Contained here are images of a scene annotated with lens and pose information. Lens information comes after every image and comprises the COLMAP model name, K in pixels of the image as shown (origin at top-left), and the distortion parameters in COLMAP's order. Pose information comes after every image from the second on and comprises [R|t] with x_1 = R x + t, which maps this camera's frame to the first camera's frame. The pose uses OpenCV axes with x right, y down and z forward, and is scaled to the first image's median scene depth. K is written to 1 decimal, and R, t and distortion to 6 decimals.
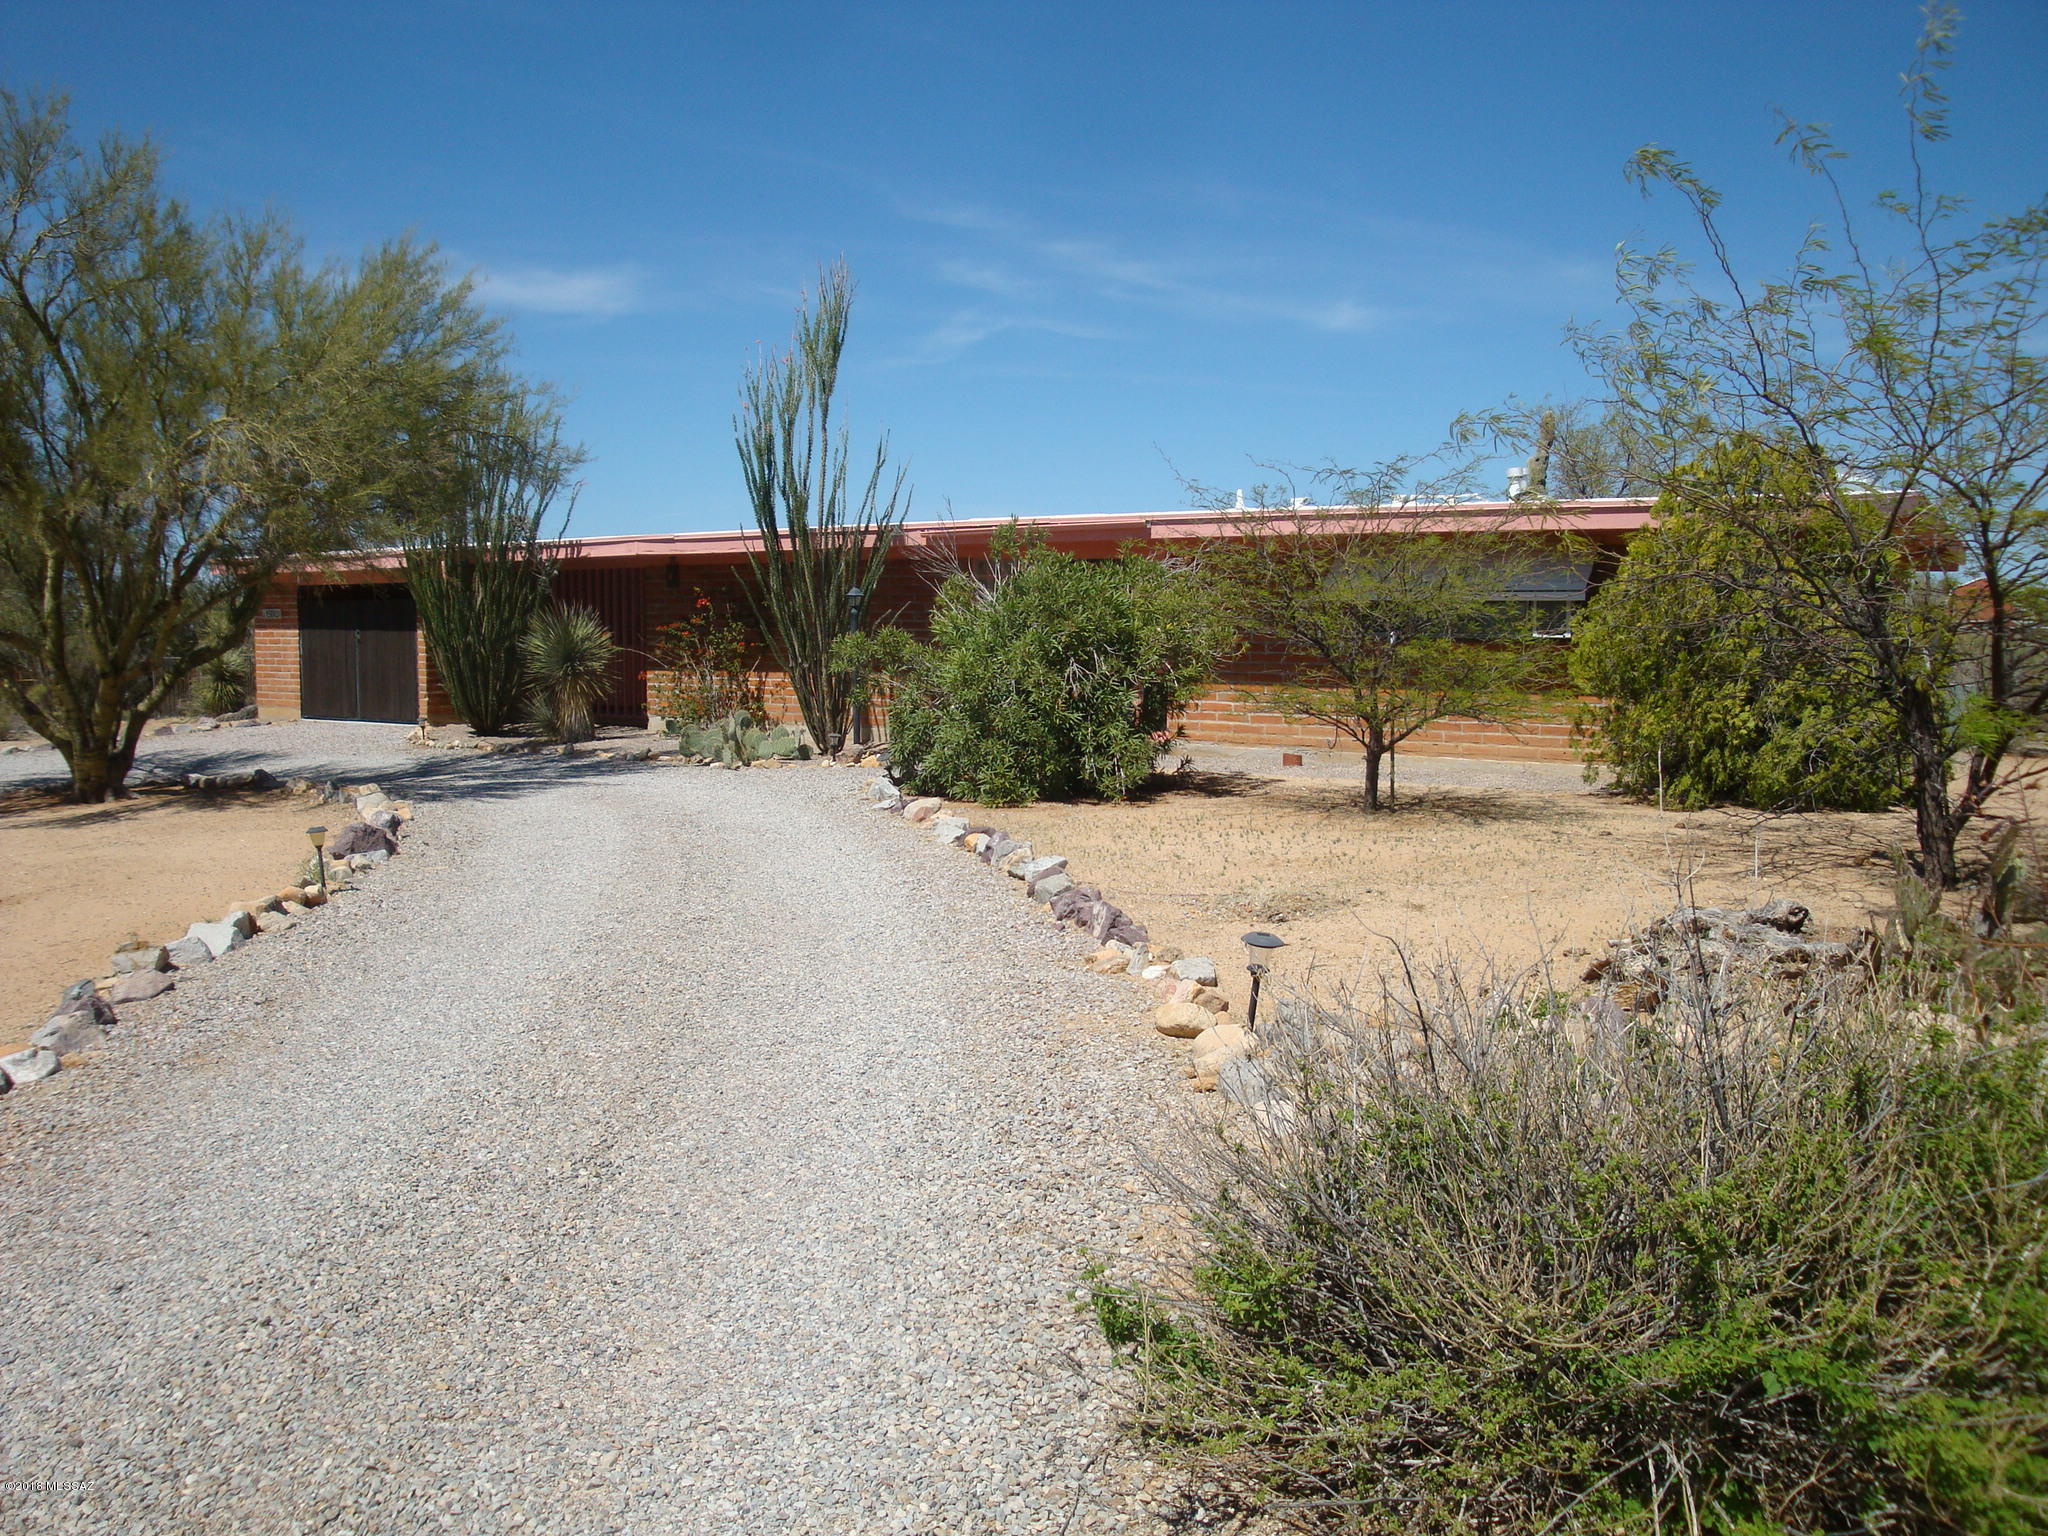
lens RADIAL K [[1677.9, 0, 1016.0], [0, 1677.9, 764.7], [0, 0, 1]] dist [-0.060066, 0.002889]
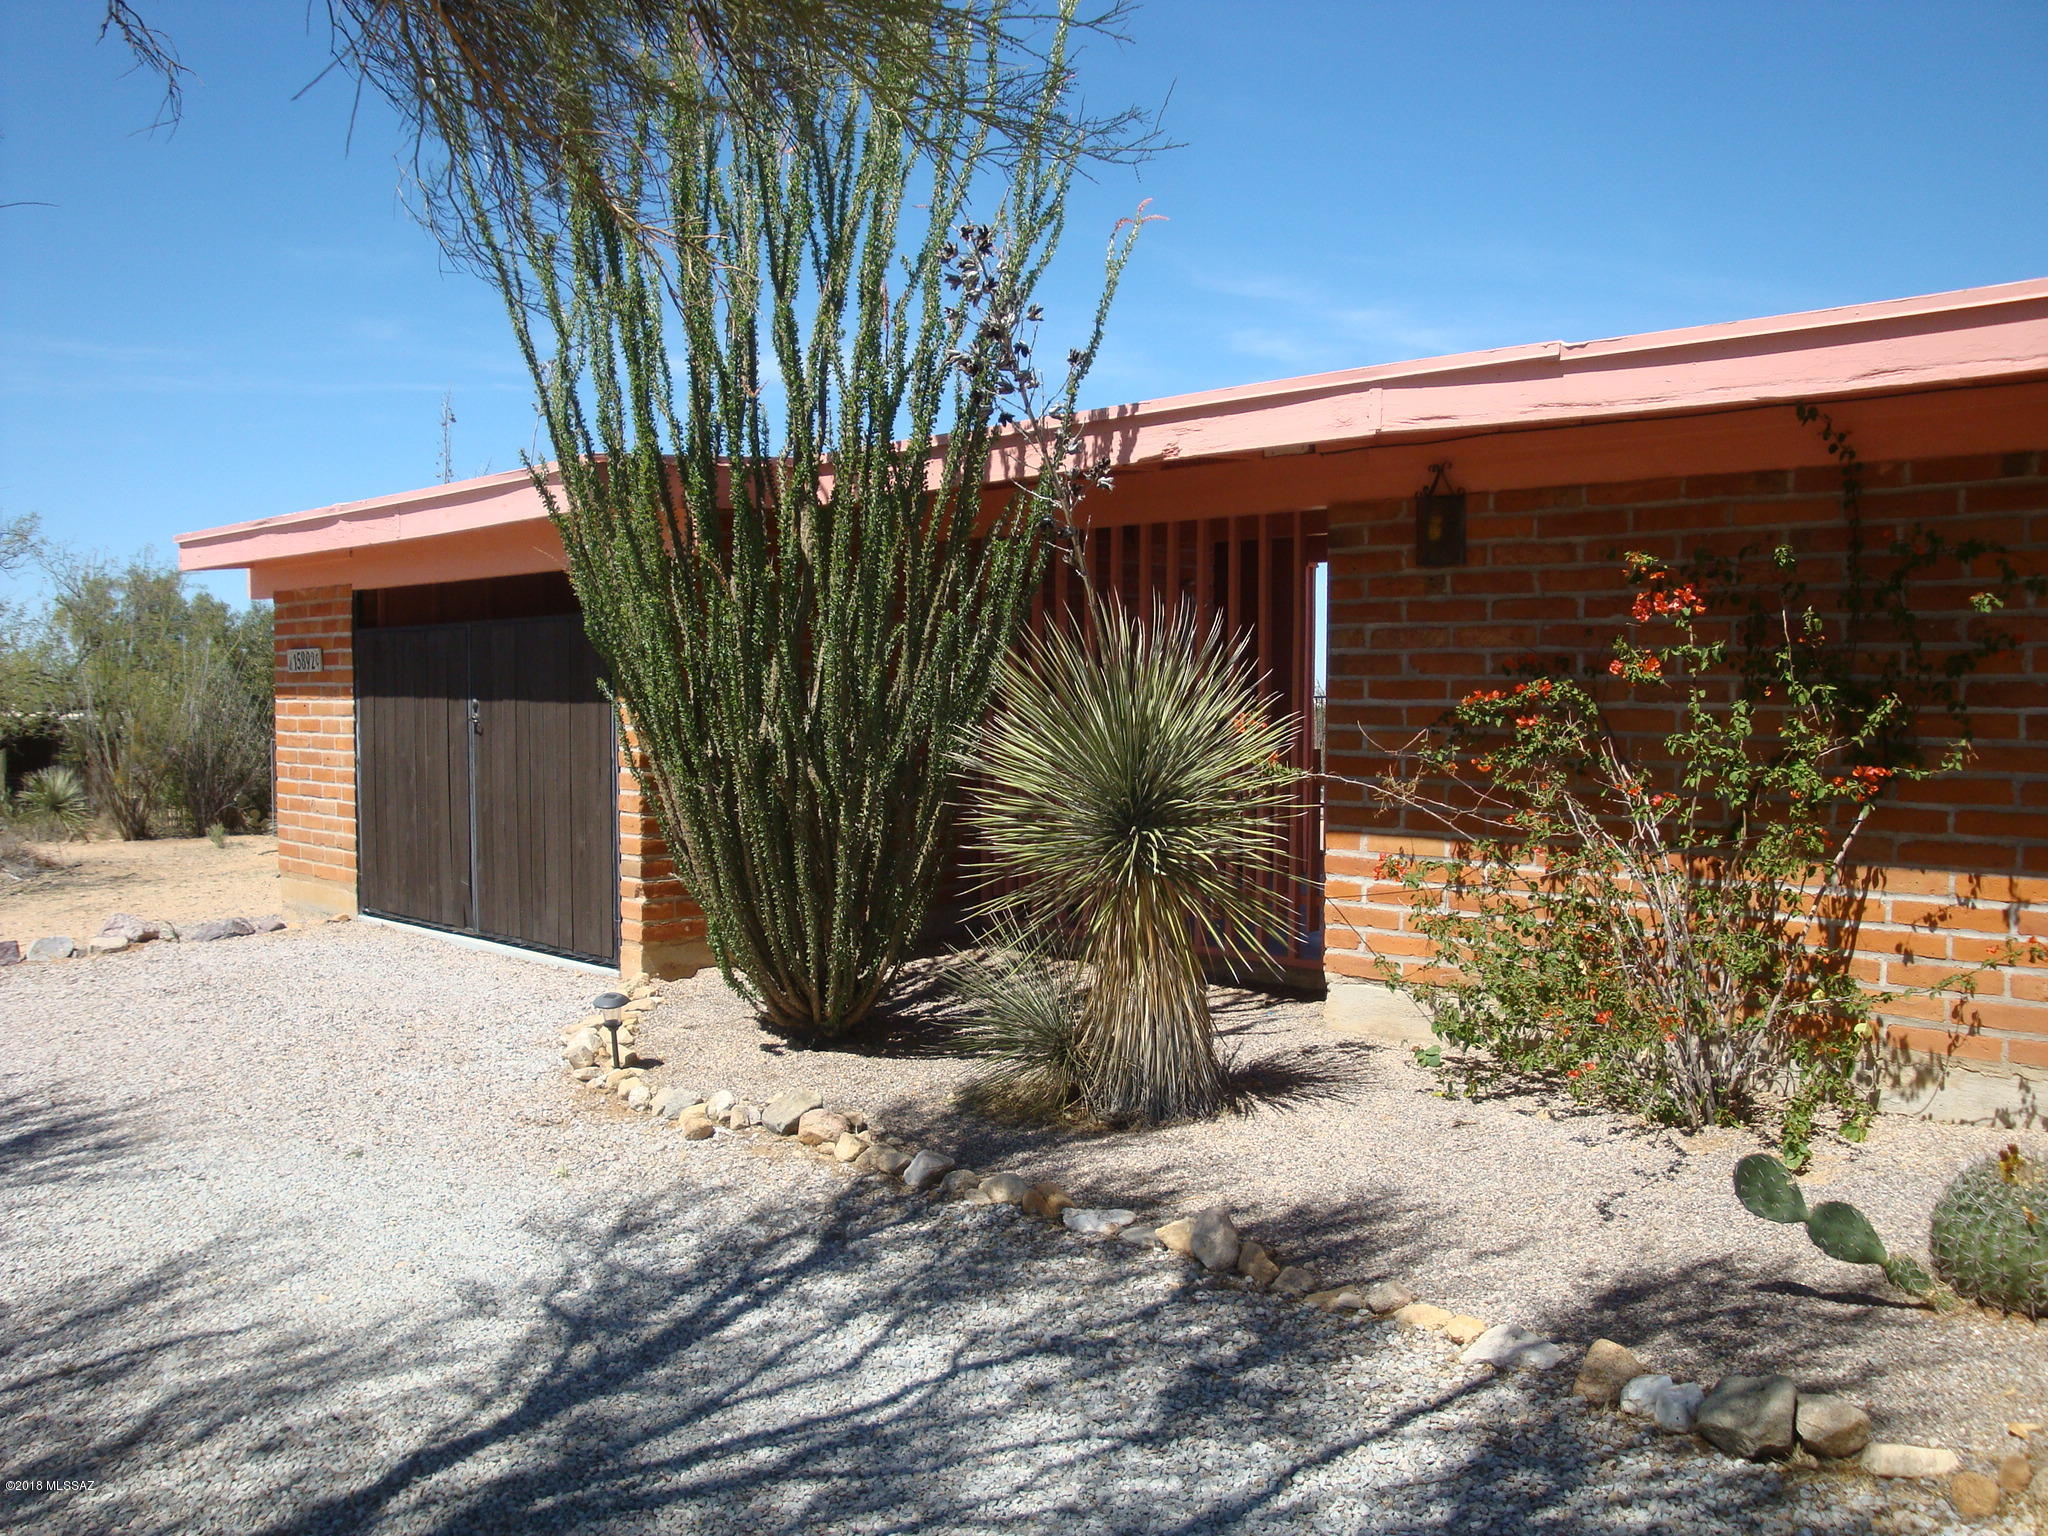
lens RADIAL K [[1677.9, 0, 1016.0], [0, 1677.9, 764.7], [0, 0, 1]] dist [-0.060066, 0.002889]
pose [[0.987965, 0.005993, -0.154561, -0.235280], [-0.011567, 0.999314, -0.035189, -0.059373], [0.154244, 0.036554, 0.987356, 0.703385]]
